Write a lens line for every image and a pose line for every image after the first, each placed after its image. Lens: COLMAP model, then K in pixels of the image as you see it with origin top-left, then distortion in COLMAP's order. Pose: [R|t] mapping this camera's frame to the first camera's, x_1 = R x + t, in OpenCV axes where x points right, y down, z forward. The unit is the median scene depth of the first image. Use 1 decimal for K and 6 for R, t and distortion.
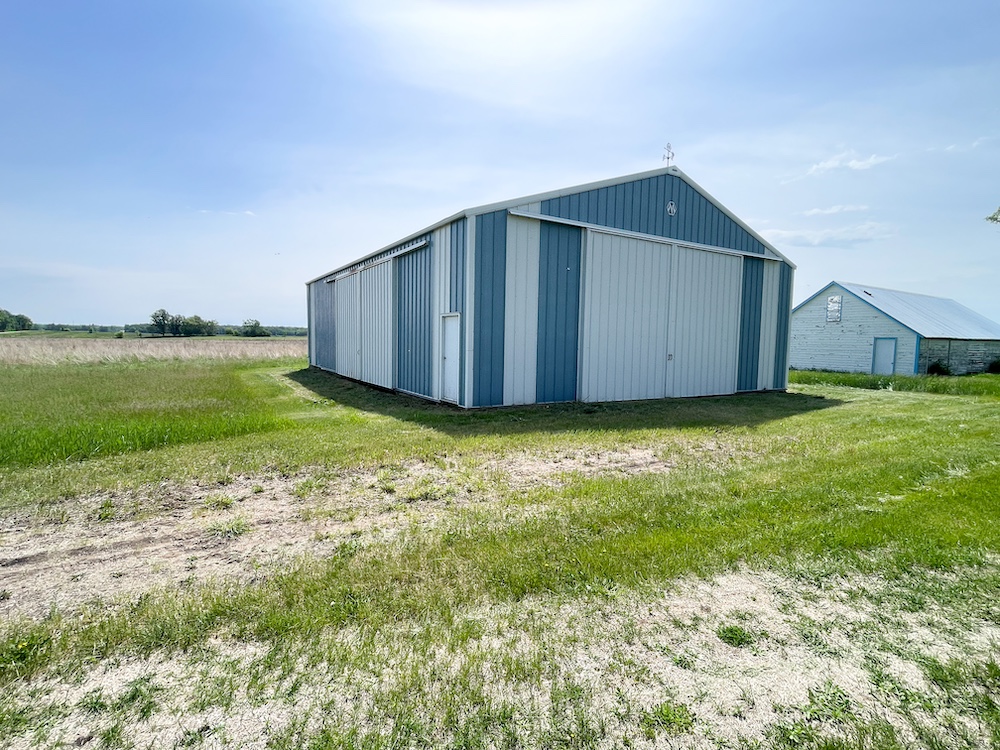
lens RADIAL K [[479.9, 0, 497.2], [0, 479.9, 376.1], [0, 0, 1]] dist [-0.003902, -0.001592]
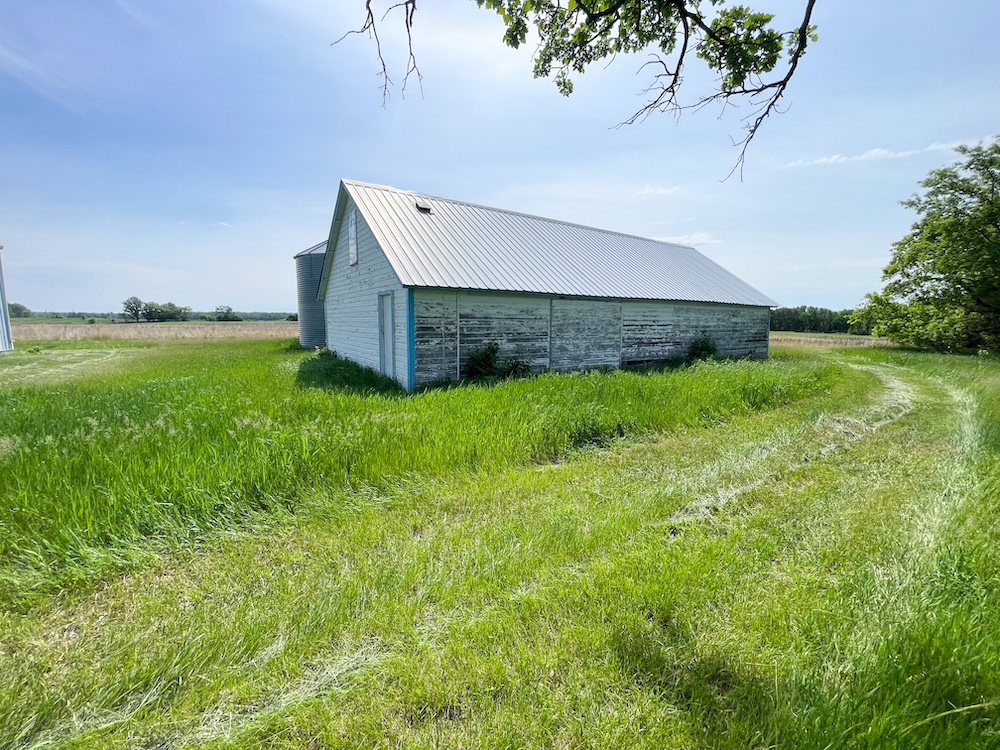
lens RADIAL K [[387.6, 0, 496.8], [0, 387.6, 379.8], [0, 0, 1]] dist [-0.001505, 0.000580]
pose [[0.998468, -0.018773, 0.052044, 1.407212], [0.014976, 0.997263, 0.072398, -0.036673], [-0.053261, -0.071508, 0.996017, 0.981010]]
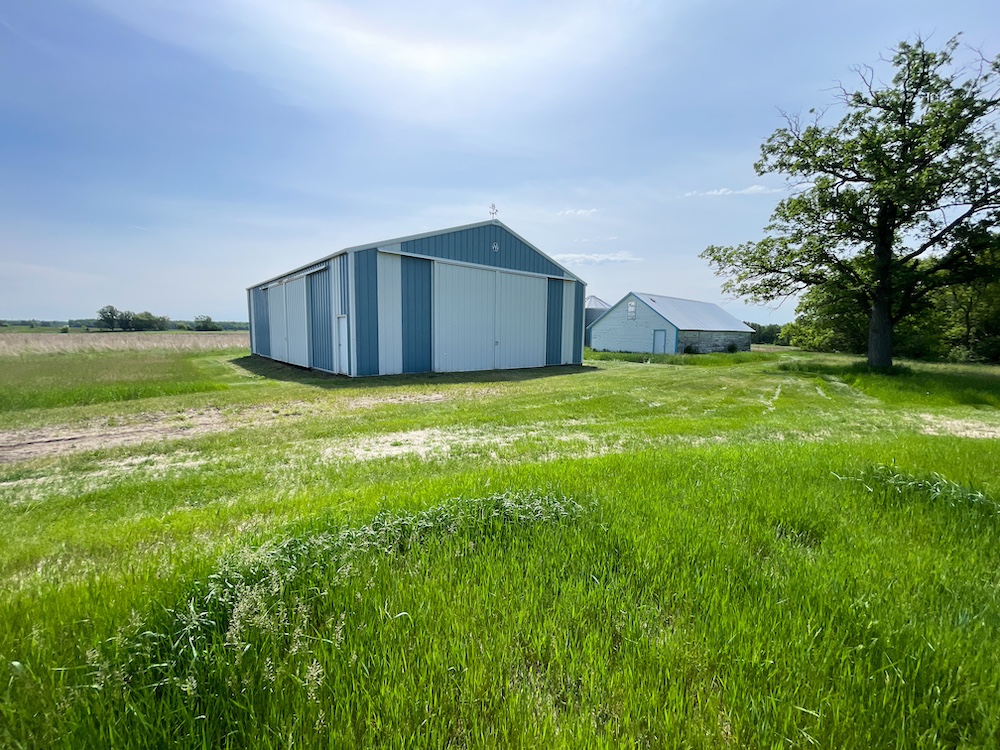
lens RADIAL K [[387.6, 0, 496.0], [0, 387.6, 380.8], [0, 0, 1]] dist [-0.001505, 0.000580]
pose [[0.985641, -0.025922, 0.166852, 0.129307], [0.017760, 0.998580, 0.050225, 0.017261], [-0.167917, -0.046540, 0.984702, -0.225501]]
